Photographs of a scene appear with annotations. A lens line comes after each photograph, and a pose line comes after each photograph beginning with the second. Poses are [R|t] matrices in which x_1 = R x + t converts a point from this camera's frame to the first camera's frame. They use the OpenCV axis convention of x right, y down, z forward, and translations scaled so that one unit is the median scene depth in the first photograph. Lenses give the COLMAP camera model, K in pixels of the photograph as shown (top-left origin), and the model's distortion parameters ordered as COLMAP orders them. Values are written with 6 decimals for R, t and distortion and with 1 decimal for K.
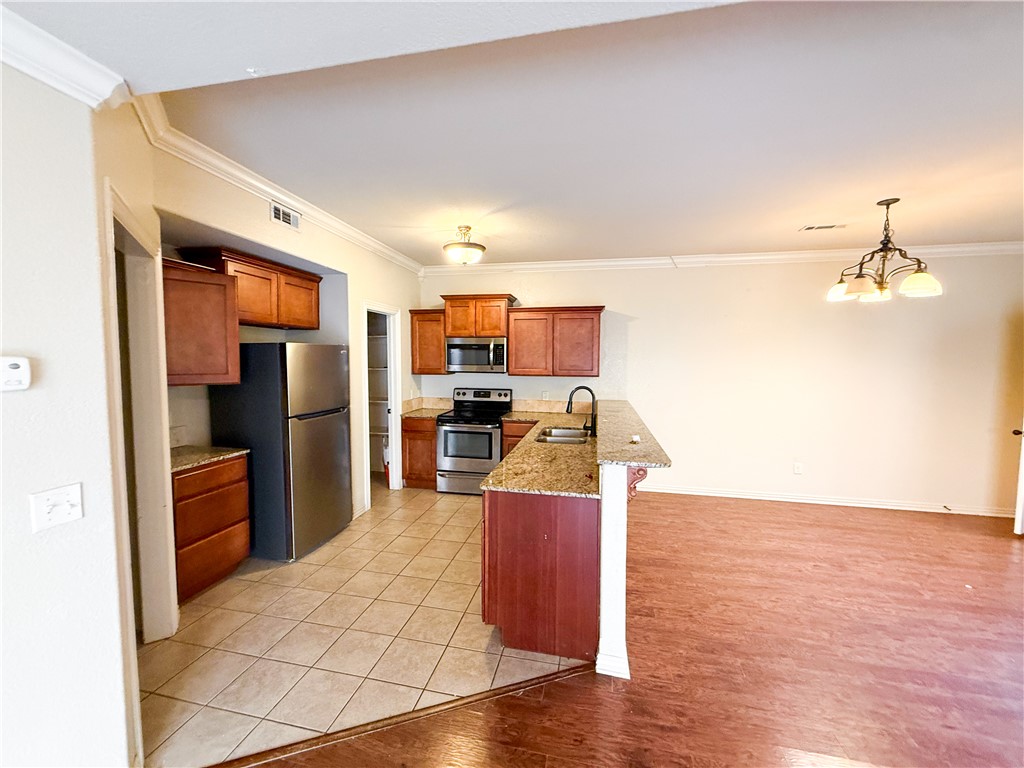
lens RADIAL K [[408.0, 0, 509.5], [0, 408.0, 383.4], [0, 0, 1]] dist [-0.000617, -0.000087]
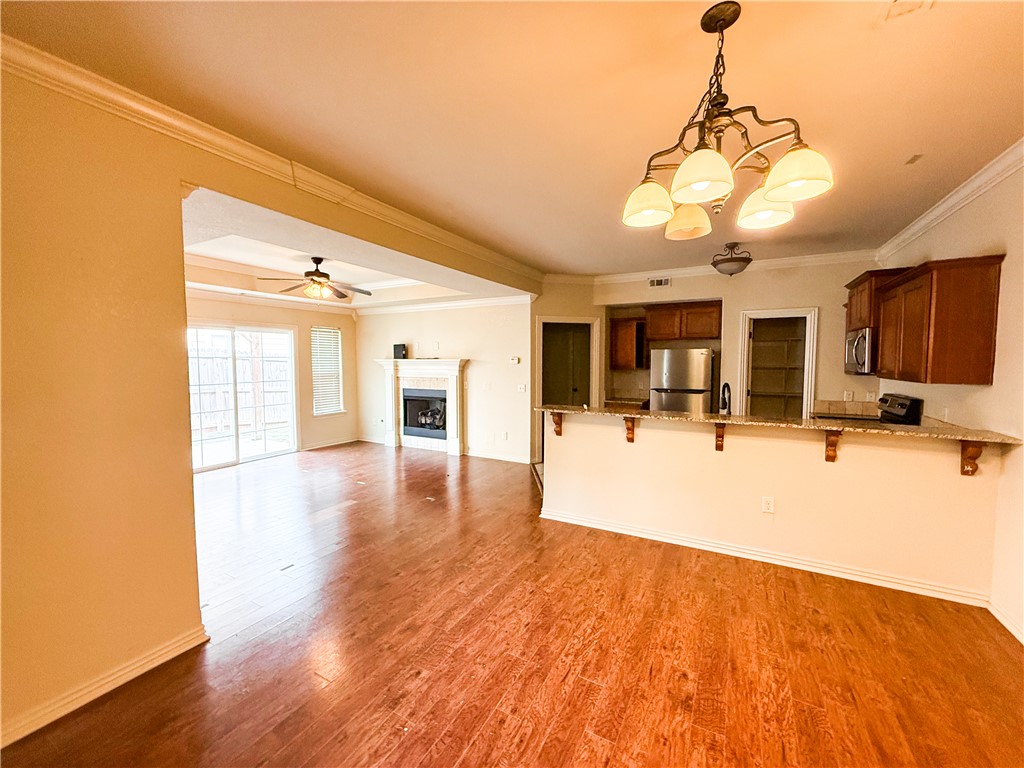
lens RADIAL K [[408.0, 0, 511.5], [0, 408.0, 383.9], [0, 0, 1]] dist [-0.000617, -0.000087]
pose [[-0.288980, 0.048659, -0.956098, 1.564481], [-0.059315, 0.995879, 0.068612, -0.034741], [0.955496, 0.076538, -0.284903, 0.984675]]
